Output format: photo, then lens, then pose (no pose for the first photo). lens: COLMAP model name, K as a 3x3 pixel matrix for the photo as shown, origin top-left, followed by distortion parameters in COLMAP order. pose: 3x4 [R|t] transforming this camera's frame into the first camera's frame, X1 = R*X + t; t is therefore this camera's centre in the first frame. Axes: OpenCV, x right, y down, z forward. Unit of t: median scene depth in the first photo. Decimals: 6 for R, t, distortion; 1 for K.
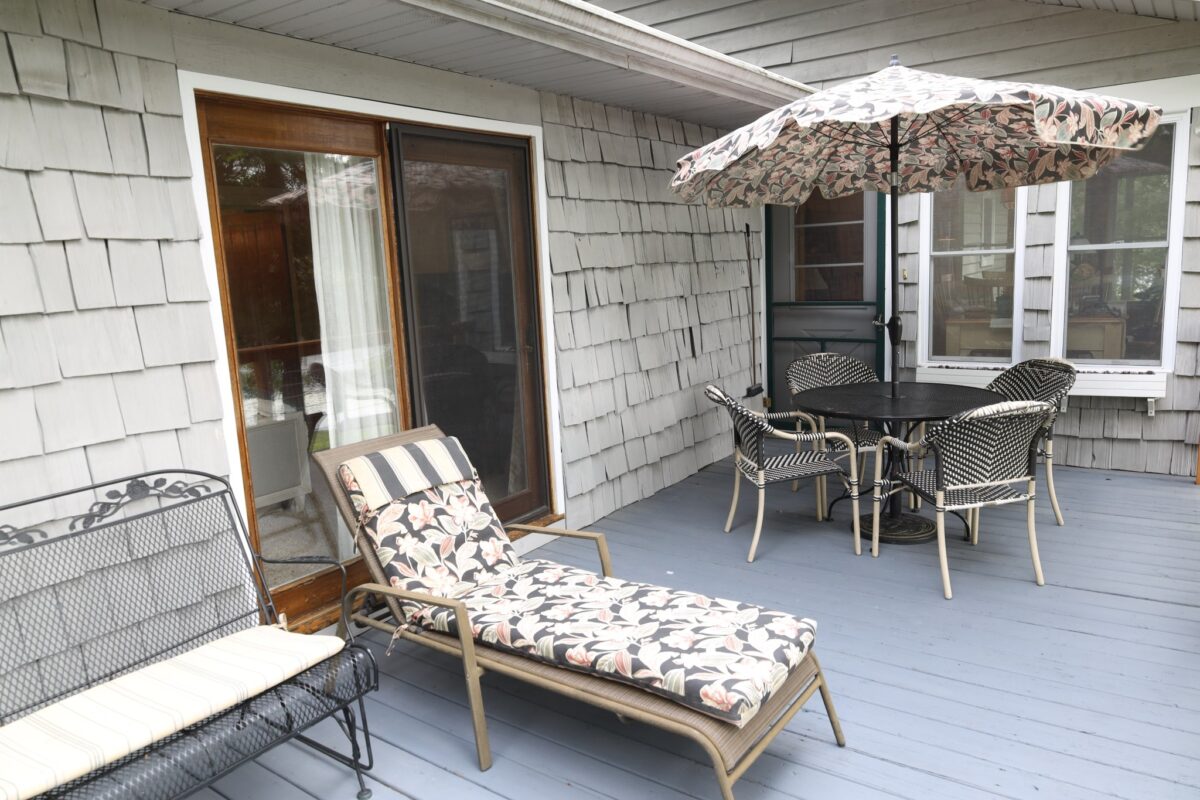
lens RADIAL K [[828.1, 0, 609.1], [0, 828.1, 403.7], [0, 0, 1]] dist [-0.008830, 0.005476]
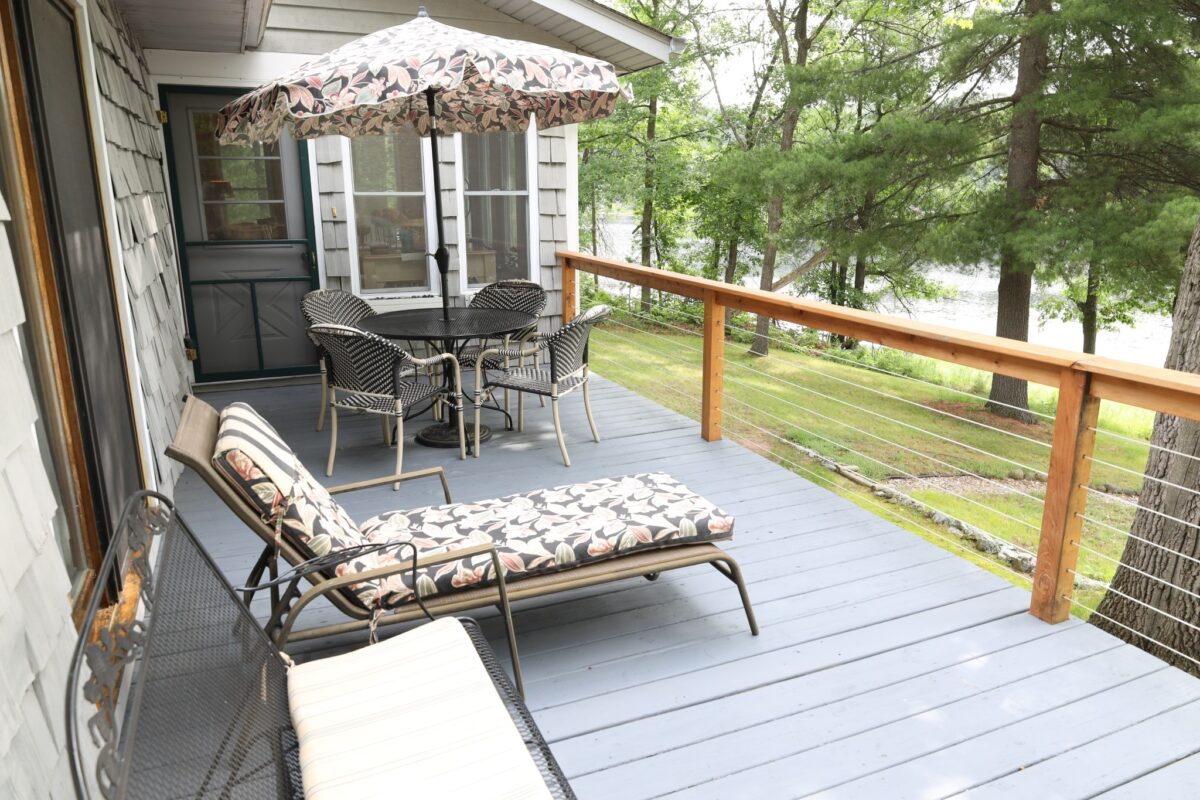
lens RADIAL K [[828.1, 0, 608.3], [0, 828.1, 401.4], [0, 0, 1]] dist [-0.008830, 0.005476]
pose [[0.515547, -0.170669, 0.839693, -0.764145], [0.121943, 0.984602, 0.125253, -0.020140], [-0.848140, 0.037821, 0.528421, 0.325795]]
